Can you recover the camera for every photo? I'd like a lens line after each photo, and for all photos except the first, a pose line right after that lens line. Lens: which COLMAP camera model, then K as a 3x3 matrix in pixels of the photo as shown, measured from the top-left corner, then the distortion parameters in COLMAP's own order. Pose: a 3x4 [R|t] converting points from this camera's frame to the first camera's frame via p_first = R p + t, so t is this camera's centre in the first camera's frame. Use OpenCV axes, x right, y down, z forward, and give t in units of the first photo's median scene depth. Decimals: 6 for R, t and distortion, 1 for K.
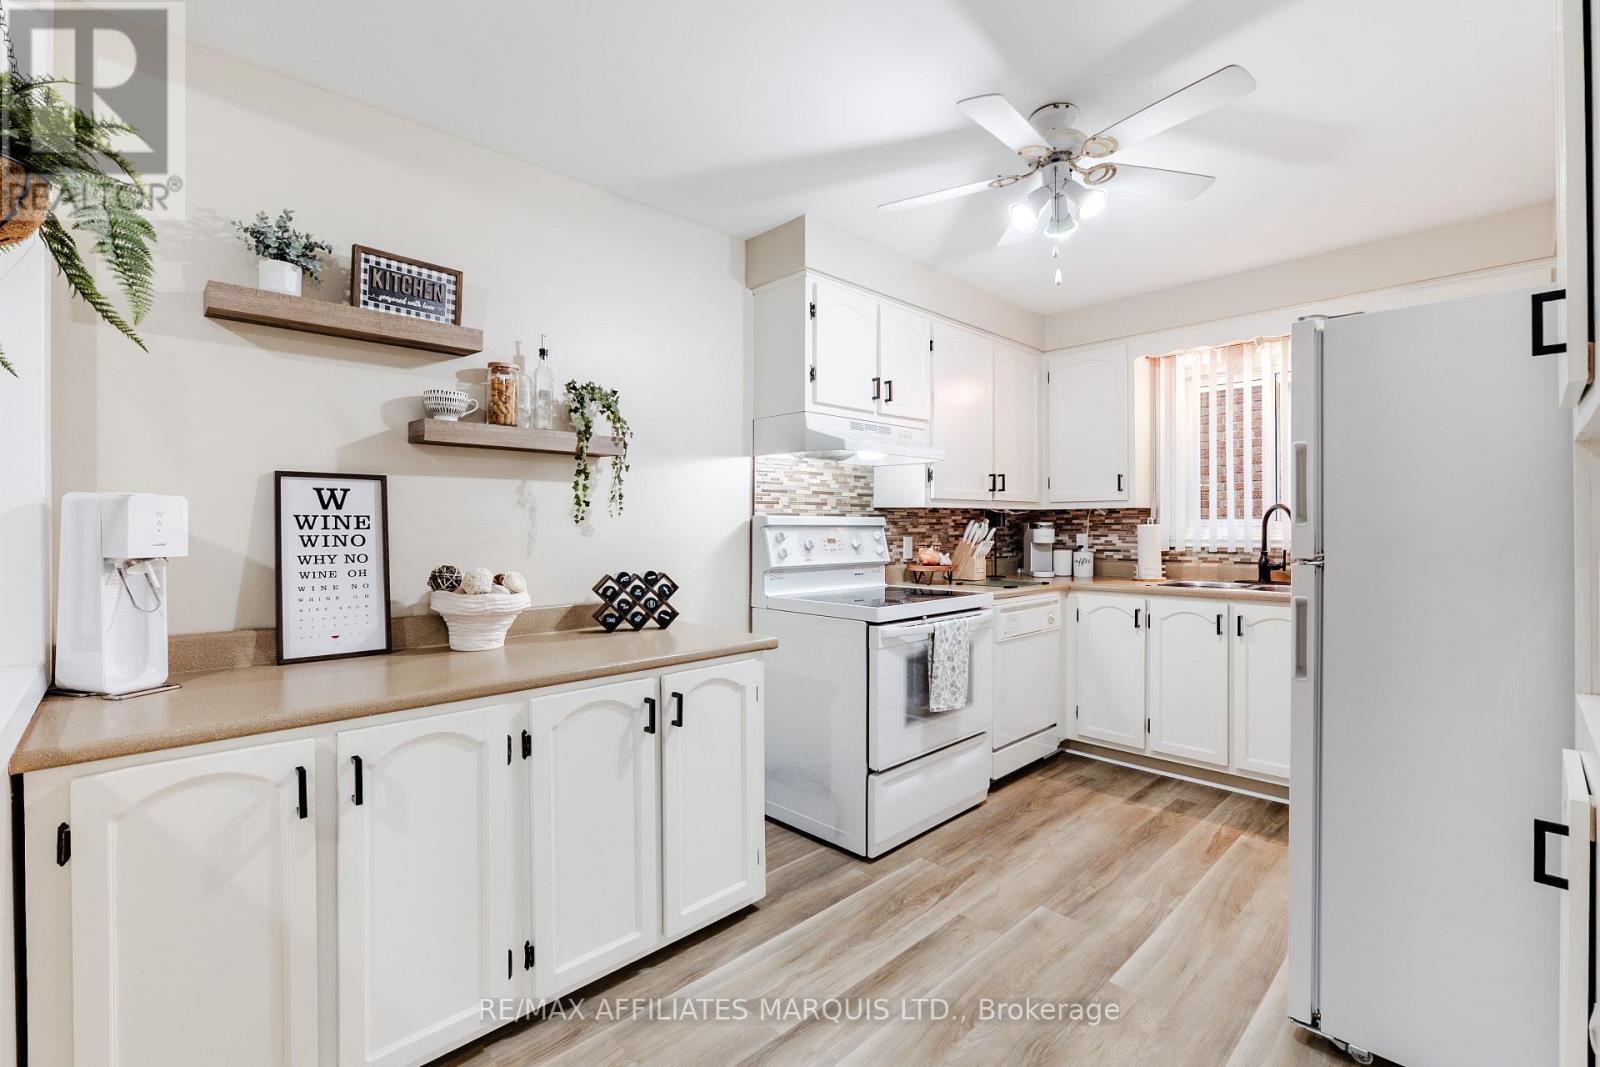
lens RADIAL K [[696.3, 0, 803.8], [0, 696.3, 528.5], [0, 0, 1]] dist [-0.009644, 0.001620]
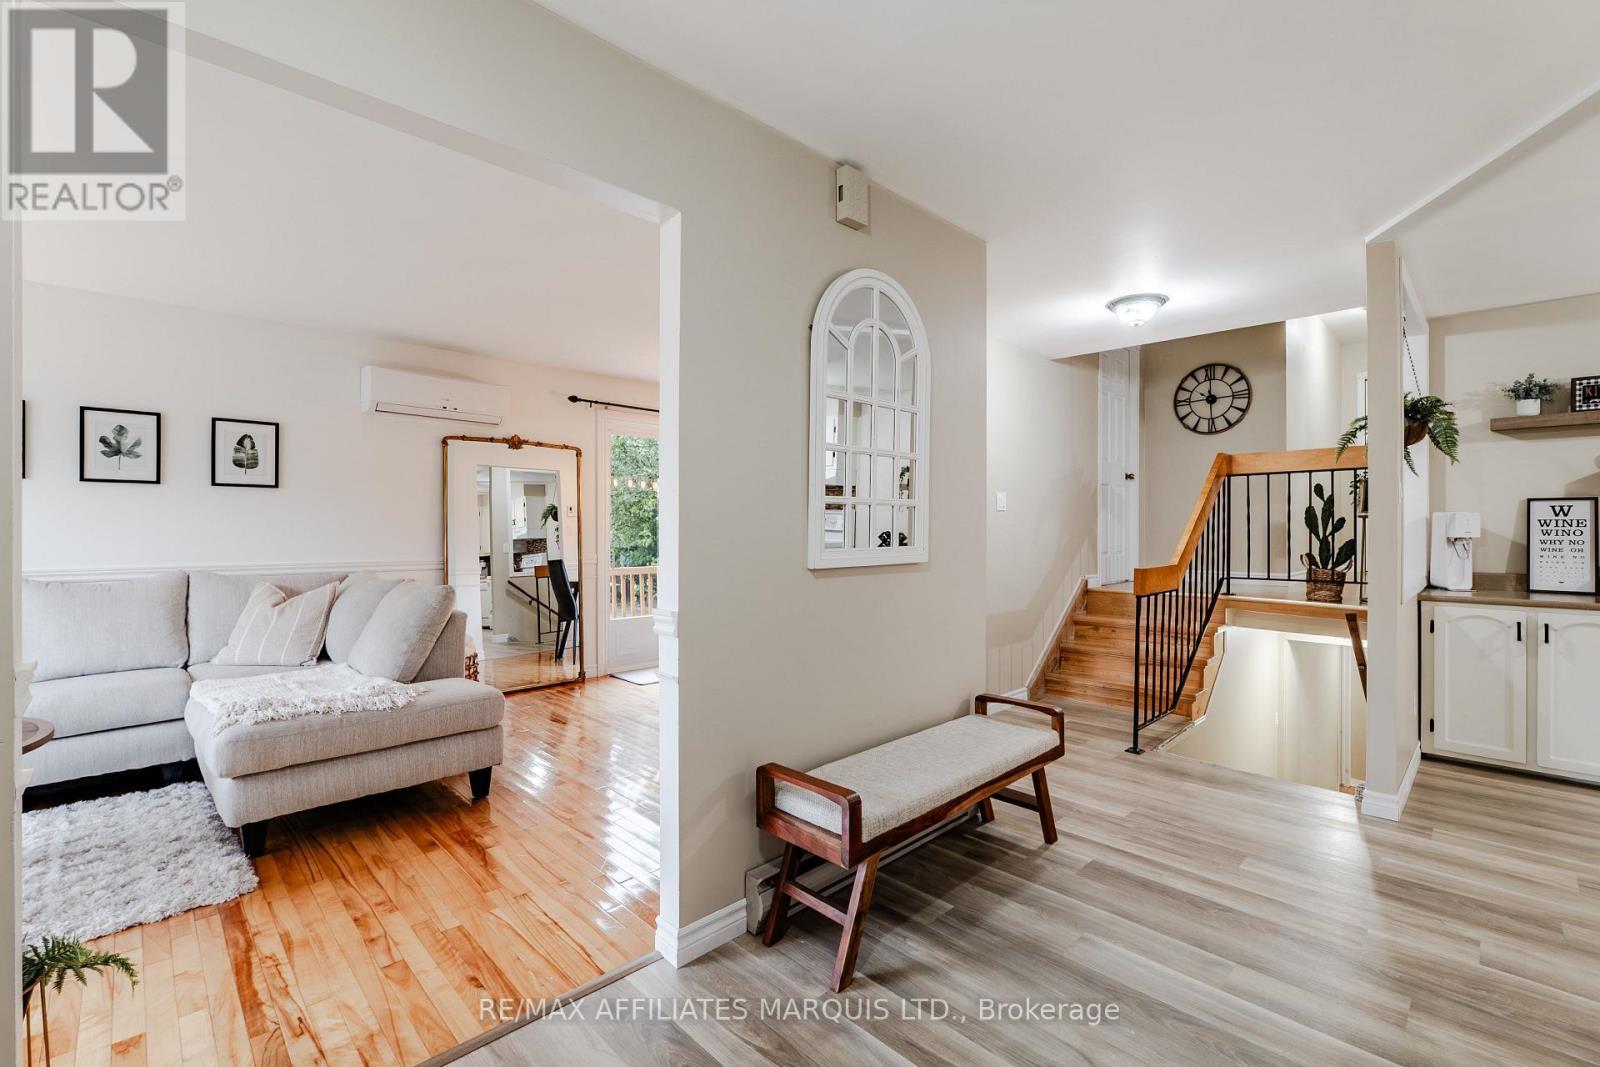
lens RADIAL K [[696.3, 0, 810.2], [0, 696.3, 523.5], [0, 0, 1]] dist [-0.009644, 0.001620]
pose [[0.011839, -0.000778, -0.999930, 1.236461], [-0.000962, 0.999999, -0.000789, -0.004844], [0.999929, 0.000971, 0.011839, -1.132024]]
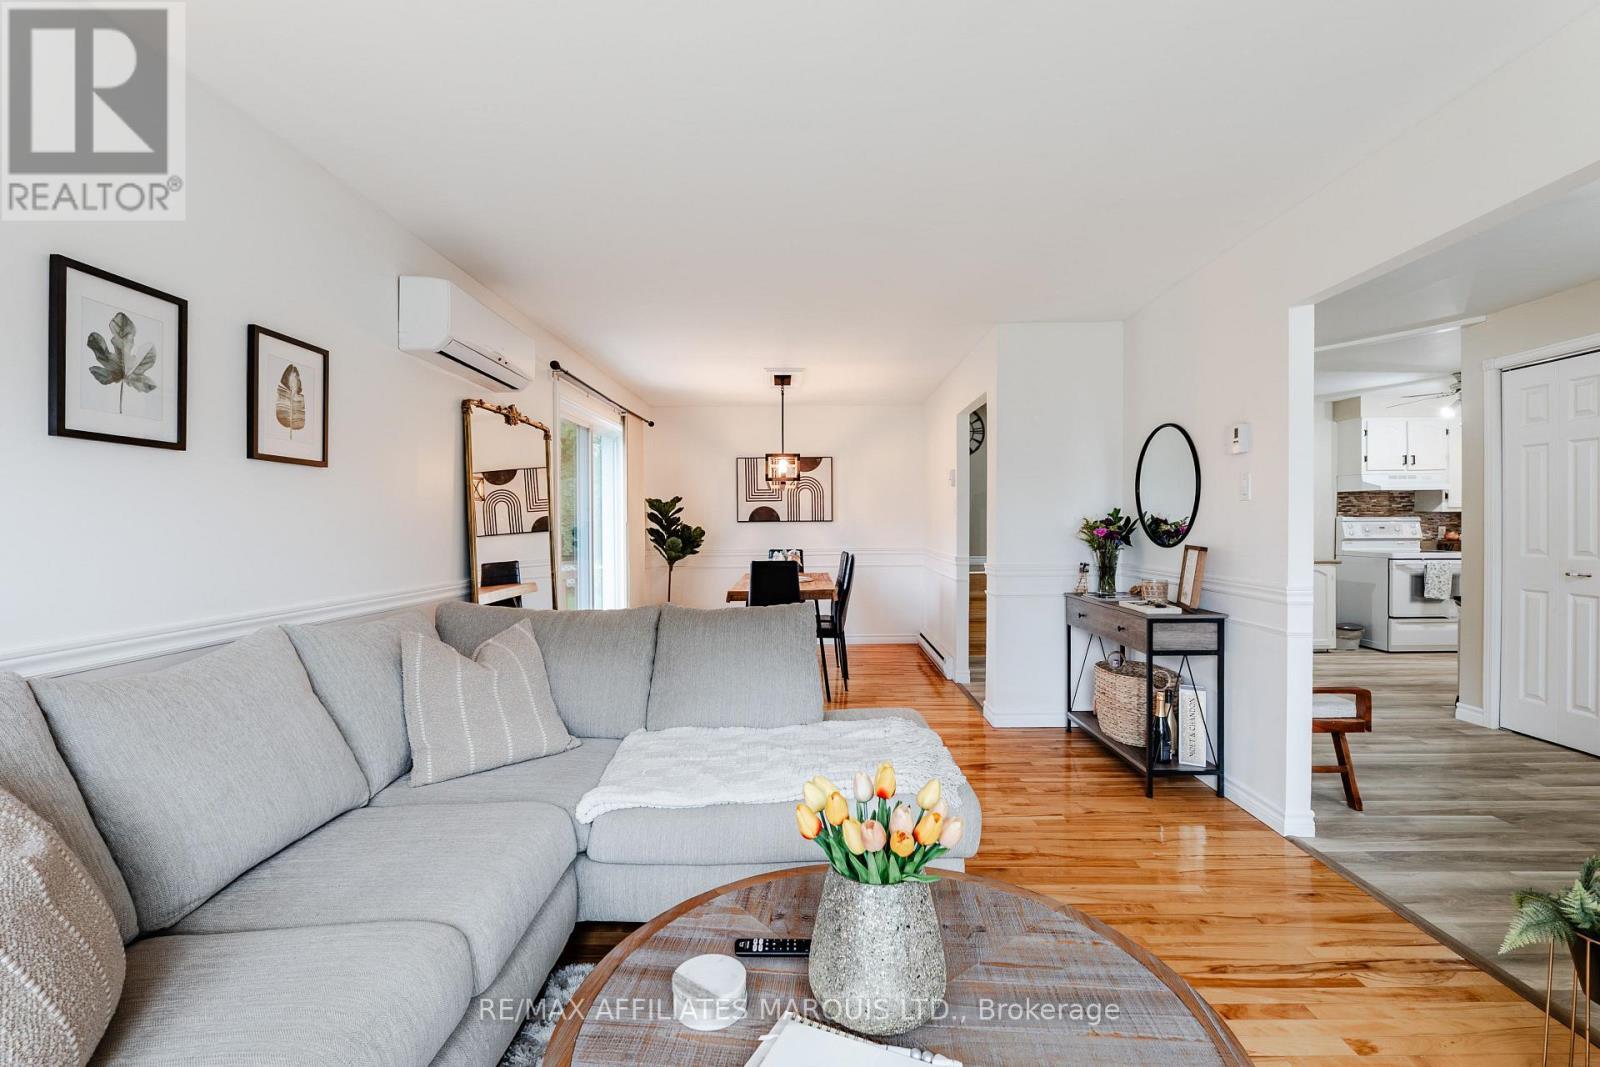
lens RADIAL K [[696.3, 0, 800.4], [0, 696.3, 526.2], [0, 0, 1]] dist [-0.009644, 0.001620]
pose [[0.701807, -0.000317, -0.712367, 0.501468], [0.005585, 0.999972, 0.005057, -0.013347], [0.712345, -0.007528, 0.701789, -3.027734]]
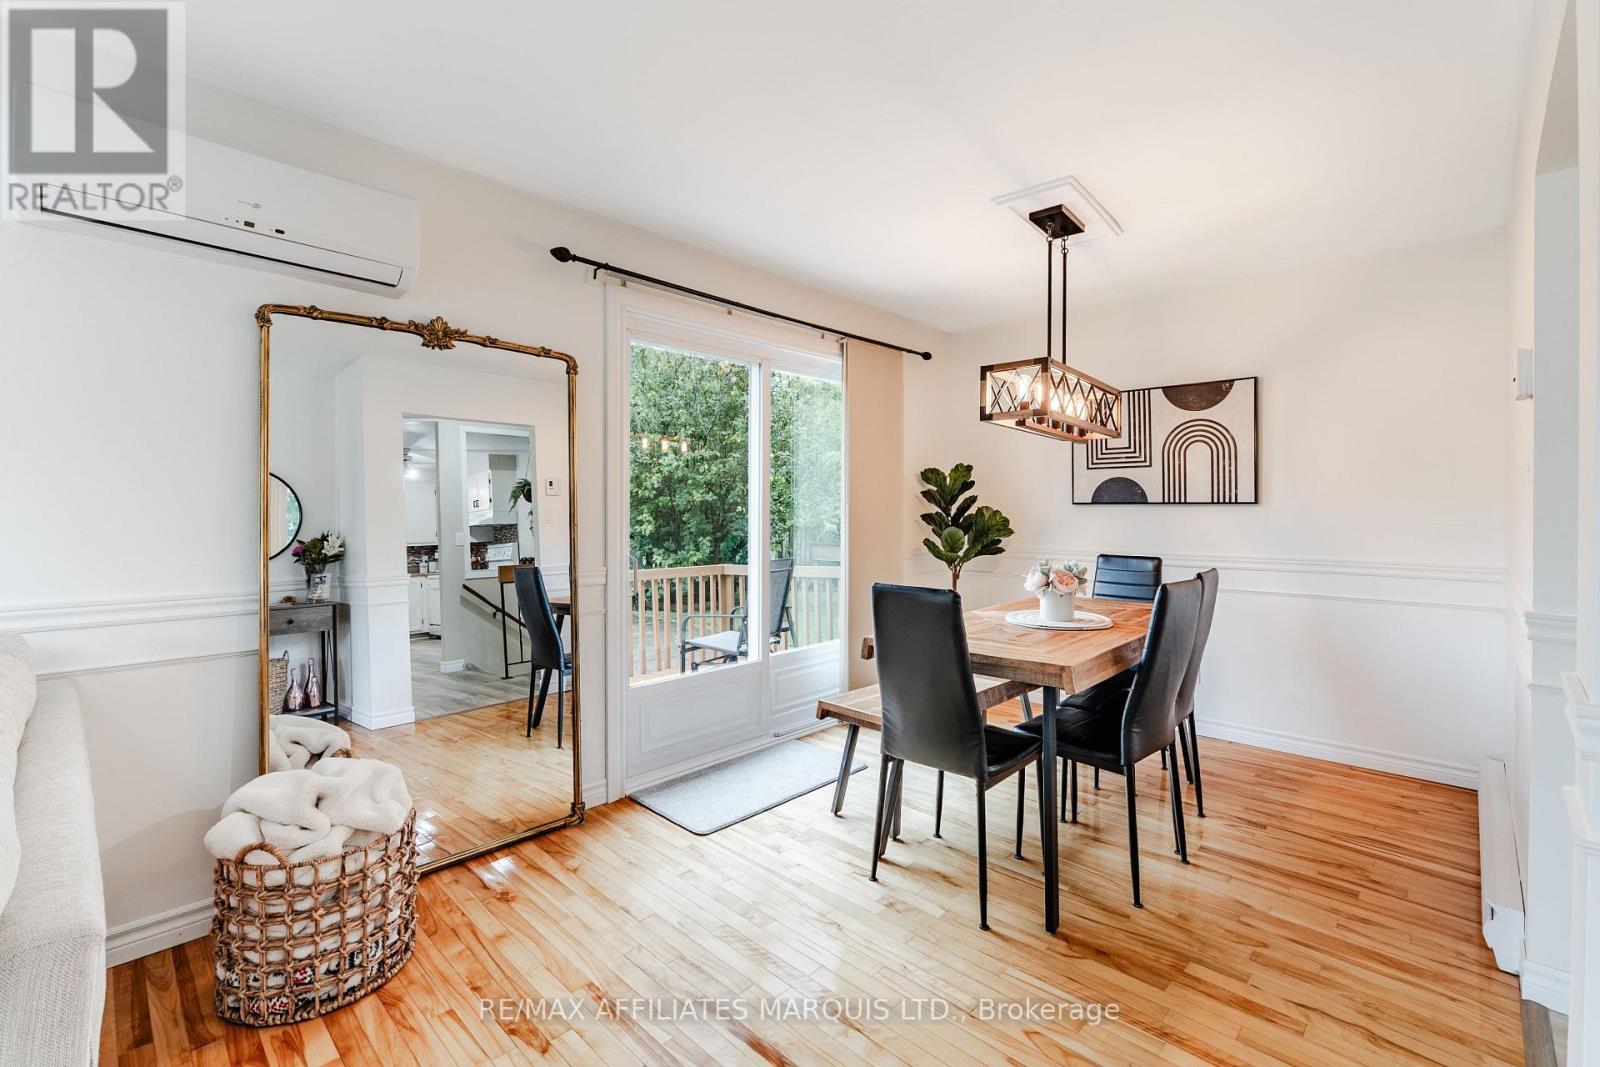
lens RADIAL K [[696.3, 0, 804.7], [0, 696.3, 512.8], [0, 0, 1]] dist [-0.009644, 0.001620]
pose [[0.034925, 0.010646, -0.999333, -0.178483], [-0.003602, 0.999938, 0.010526, -0.011534], [0.999383, 0.003232, 0.034962, -1.617969]]
